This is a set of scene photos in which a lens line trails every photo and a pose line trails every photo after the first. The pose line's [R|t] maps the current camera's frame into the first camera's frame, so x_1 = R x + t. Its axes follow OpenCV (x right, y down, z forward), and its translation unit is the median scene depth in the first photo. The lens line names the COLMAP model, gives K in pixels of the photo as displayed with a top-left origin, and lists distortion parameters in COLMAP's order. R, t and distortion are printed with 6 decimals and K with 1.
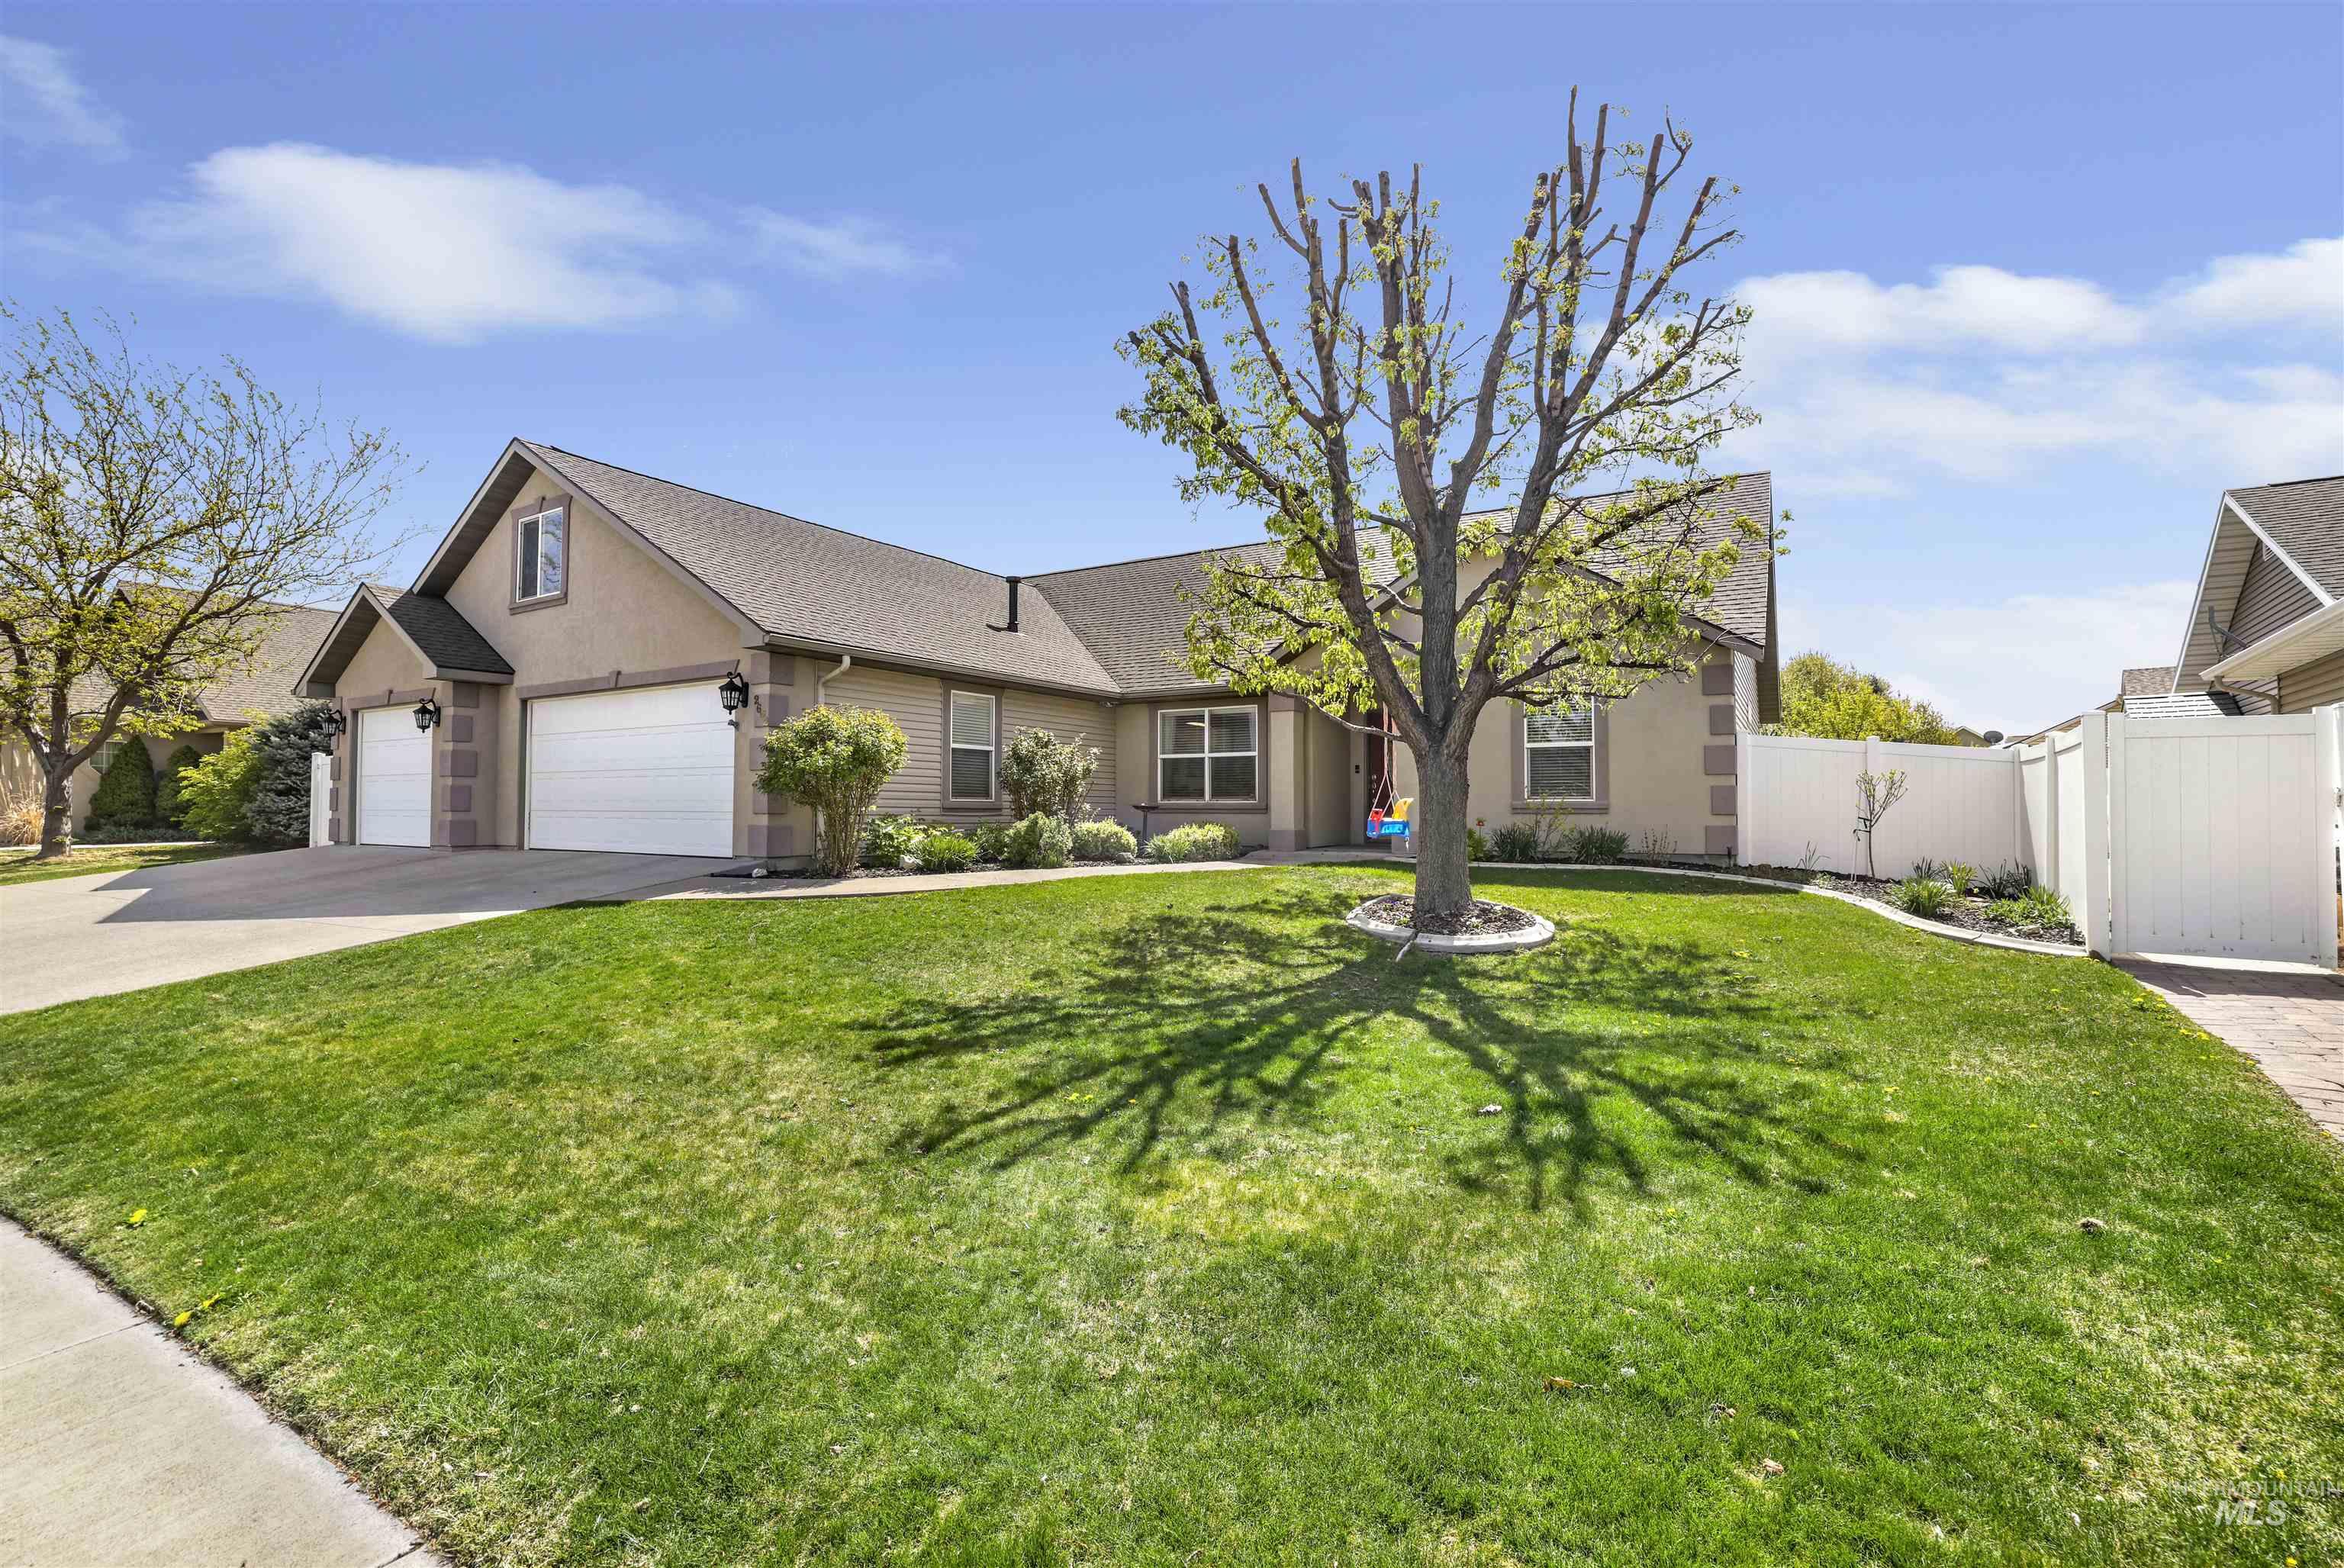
lens RADIAL K [[1074.6, 0, 1160.0], [0, 1074.6, 778.9], [0, 0, 1]] dist [-0.046816, 0.032878]
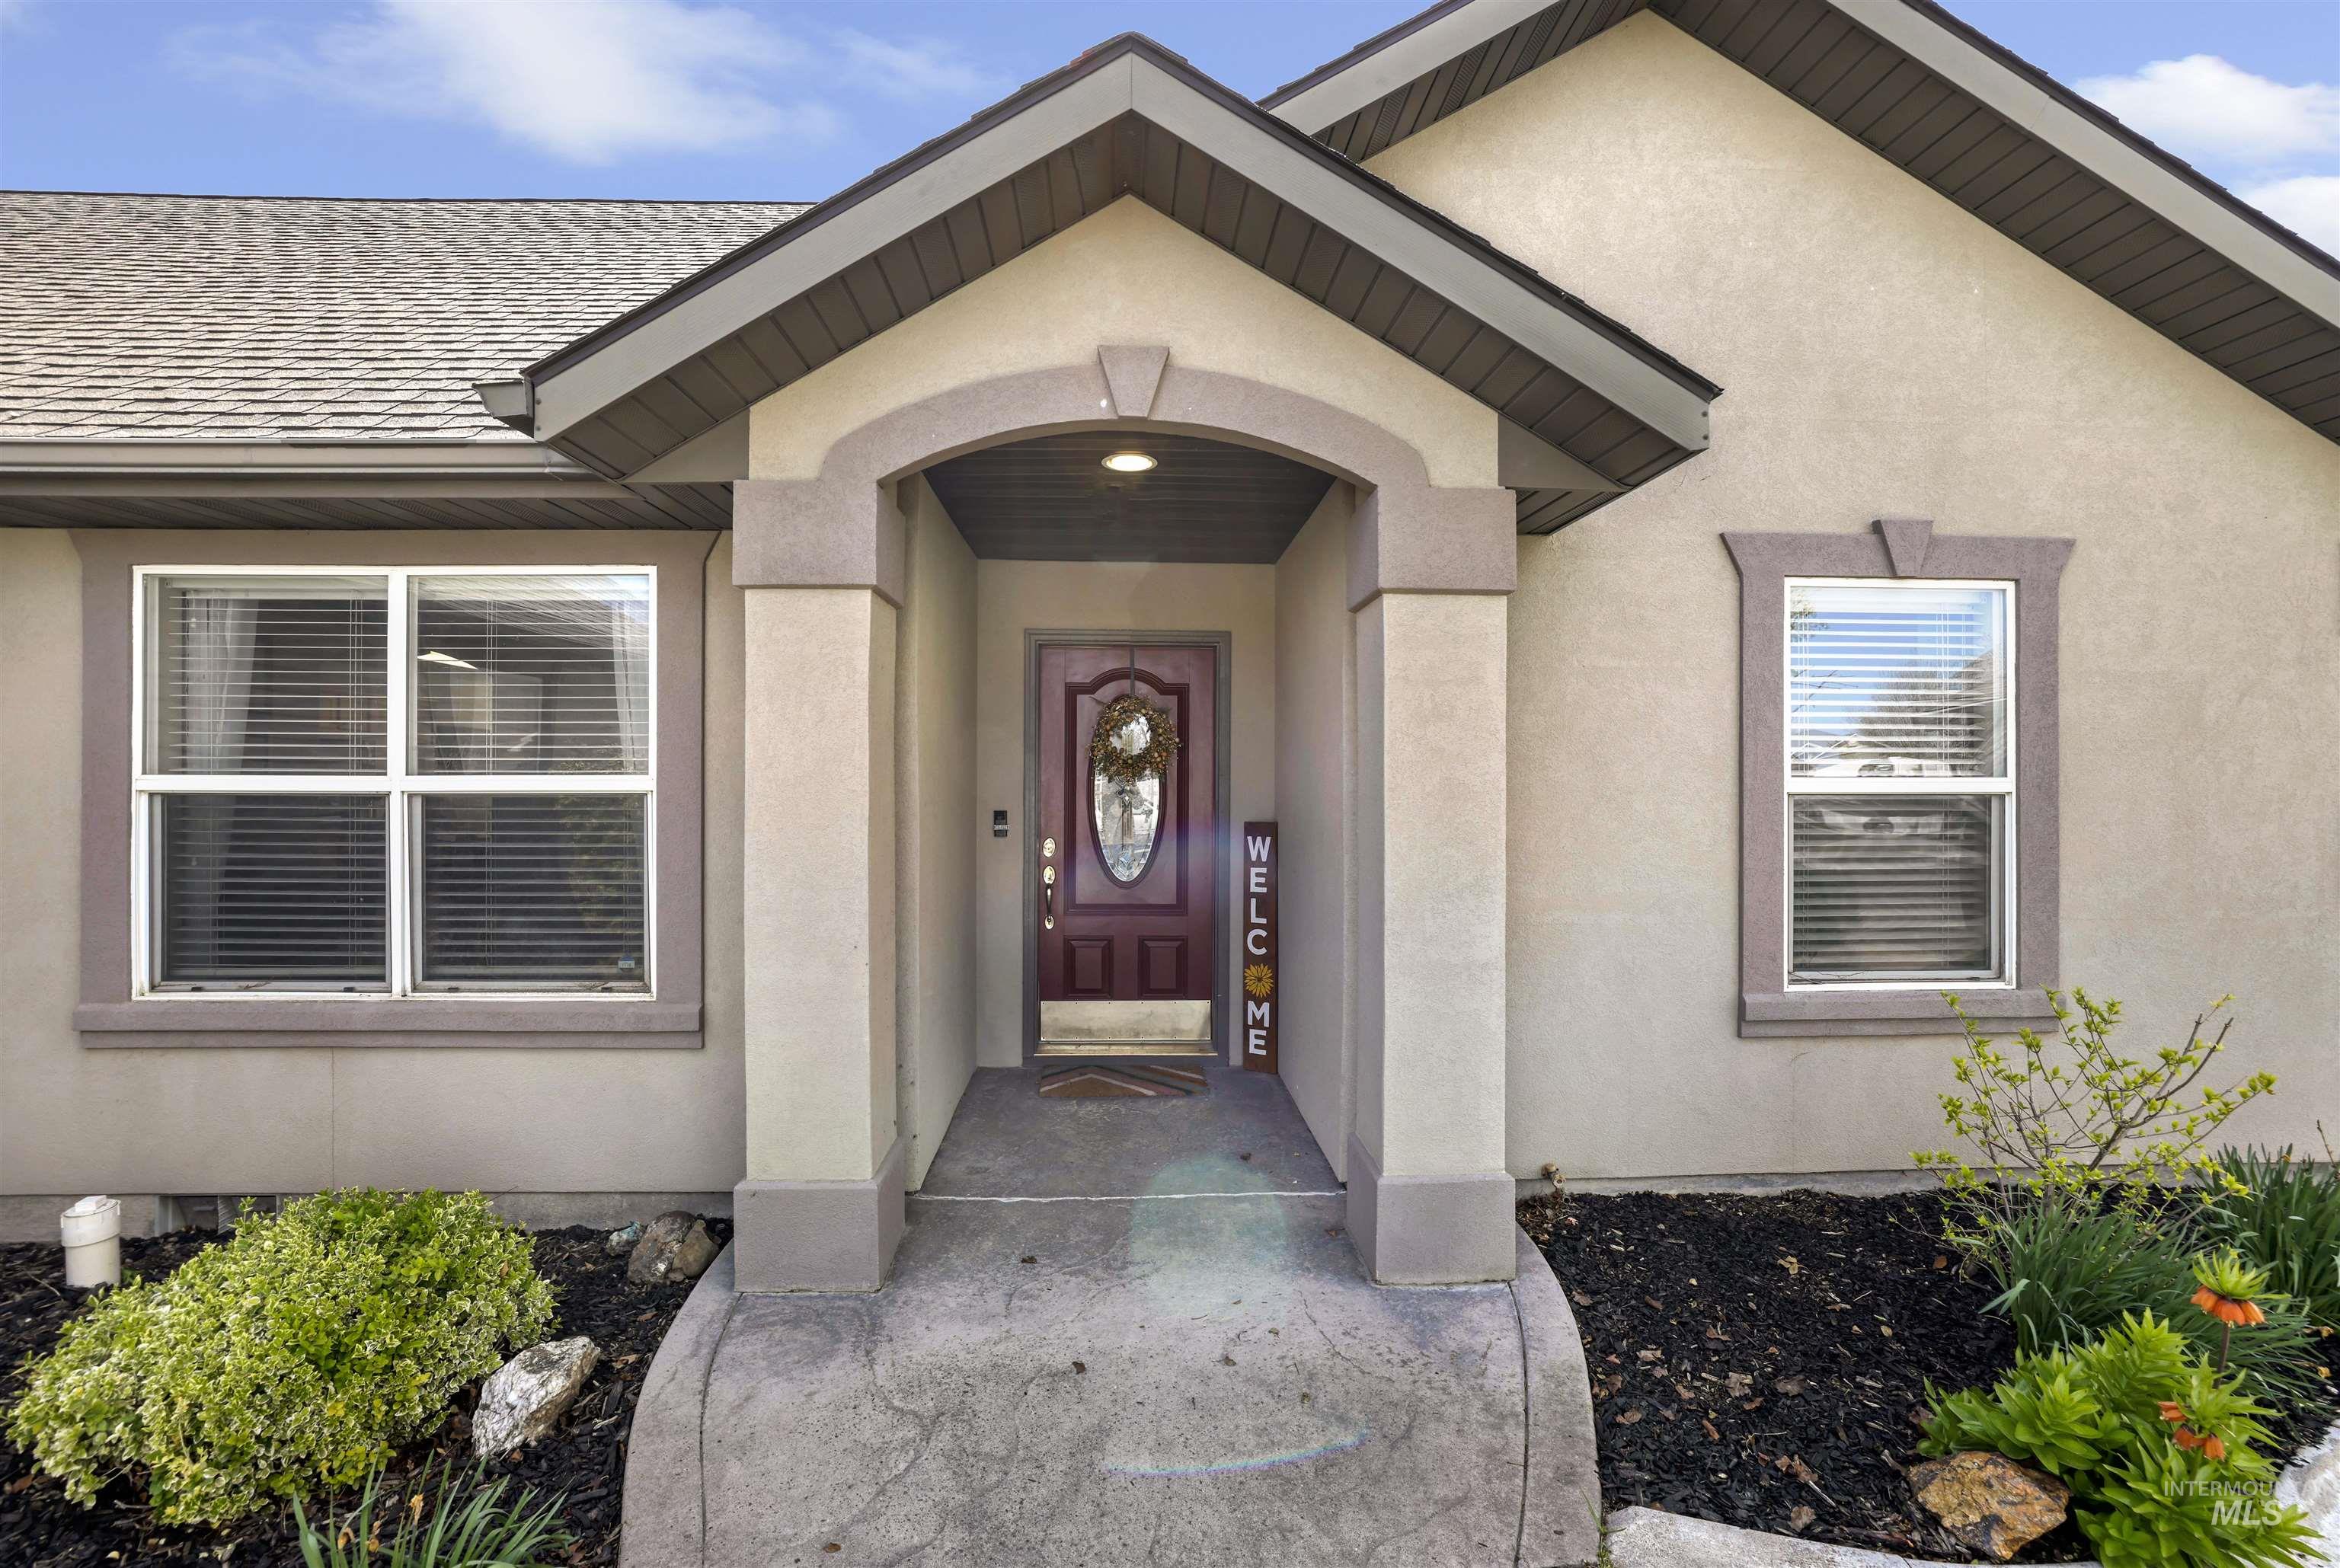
lens RADIAL K [[1072.6, 0, 1158.1], [0, 1072.6, 778.9], [0, 0, 1]] dist [-0.046816, 0.032878]
pose [[0.825459, -0.000344, 0.564461, 0.050472], [-0.017139, 0.999523, 0.025673, -0.031123], [-0.564201, -0.030867, 0.825060, 0.732917]]
